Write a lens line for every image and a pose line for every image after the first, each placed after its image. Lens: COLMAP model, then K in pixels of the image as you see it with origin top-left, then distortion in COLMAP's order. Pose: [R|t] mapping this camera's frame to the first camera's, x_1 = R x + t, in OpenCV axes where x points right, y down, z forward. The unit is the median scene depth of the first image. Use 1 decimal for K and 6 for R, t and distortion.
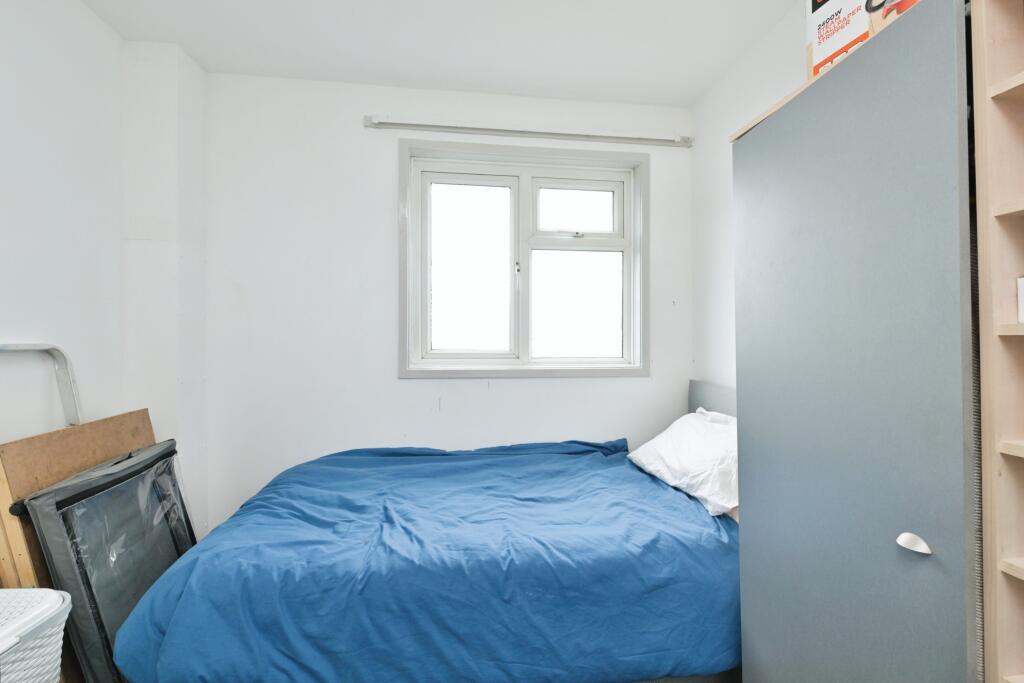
lens RADIAL K [[411.8, 0, 512.6], [0, 411.8, 324.7], [0, 0, 1]] dist [0.000582, 0.000033]
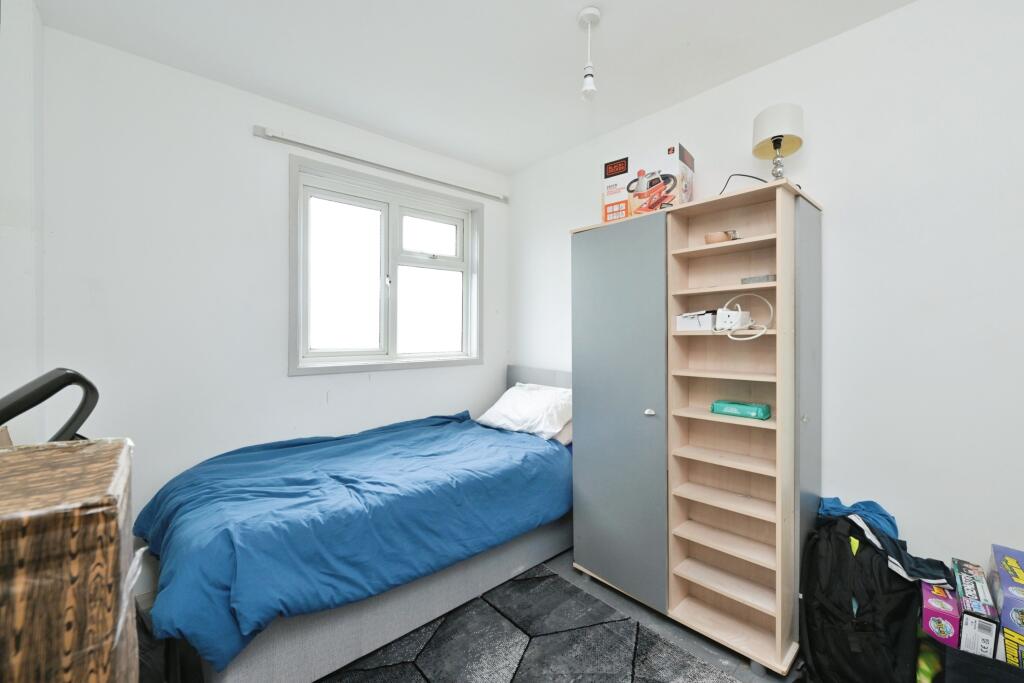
lens RADIAL K [[411.8, 0, 512.6], [0, 411.8, 324.7], [0, 0, 1]] dist [0.000582, 0.000033]
pose [[0.825952, 0.006048, 0.563708, -0.545124], [-0.008913, 0.999958, 0.002330, -0.017129], [-0.563670, -0.006949, 0.825971, -0.302393]]
